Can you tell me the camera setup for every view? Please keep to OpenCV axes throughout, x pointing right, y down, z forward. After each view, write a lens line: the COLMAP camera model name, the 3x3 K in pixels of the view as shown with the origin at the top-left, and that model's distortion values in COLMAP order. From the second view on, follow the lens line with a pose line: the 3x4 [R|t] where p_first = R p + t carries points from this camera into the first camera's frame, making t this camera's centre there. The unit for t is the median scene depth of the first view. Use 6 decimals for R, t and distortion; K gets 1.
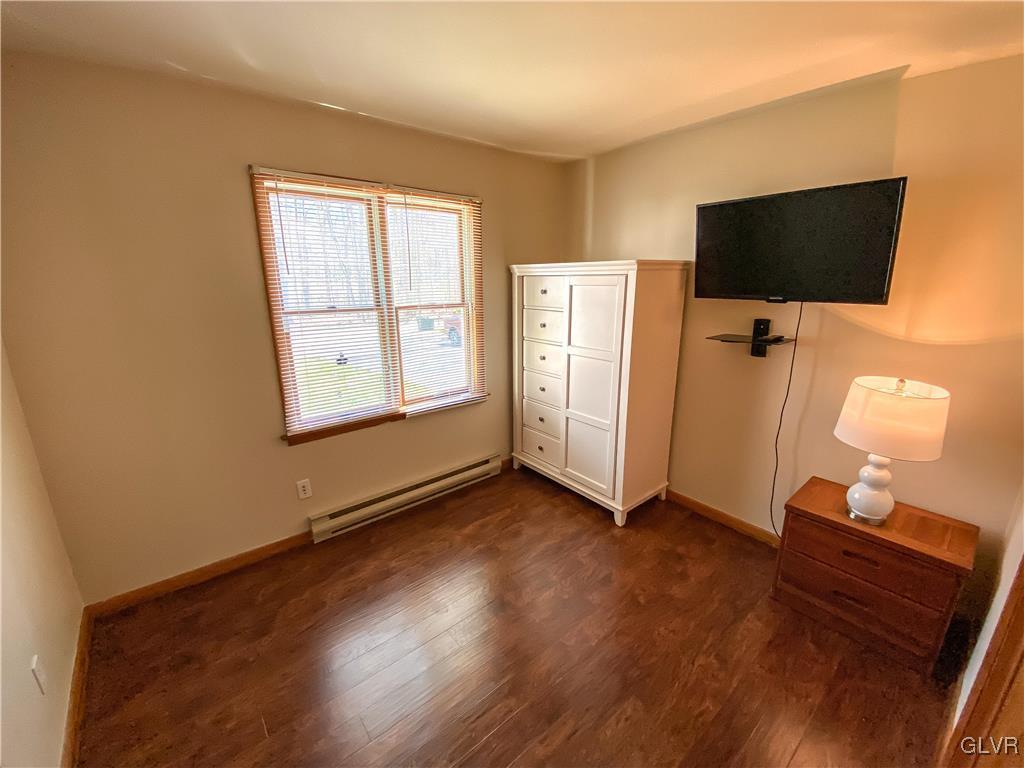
lens RADIAL K [[415.2, 0, 512.0], [0, 415.2, 384.0], [0, 0, 1]] dist [0.018220, -0.020351]
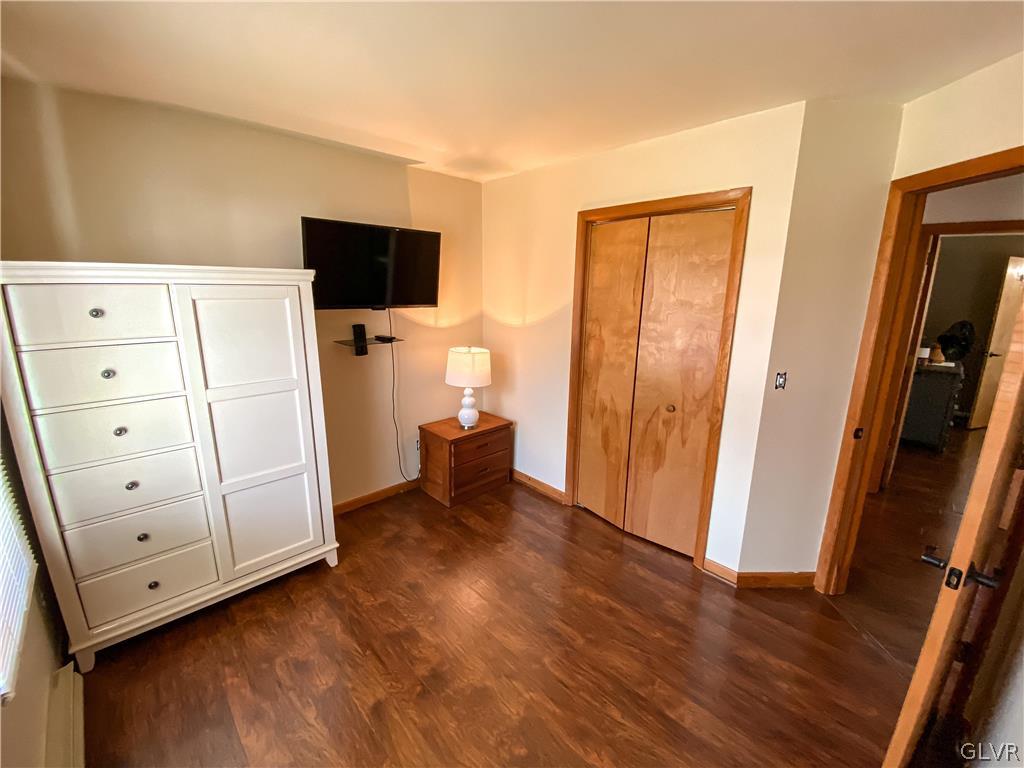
lens RADIAL K [[415.2, 0, 512.0], [0, 415.2, 384.0], [0, 0, 1]] dist [0.018220, -0.020351]
pose [[-0.095006, -0.214076, 0.972186, -0.581556], [0.237496, 0.943529, 0.230975, -0.147594], [-0.966731, 0.252834, -0.038798, 0.588990]]
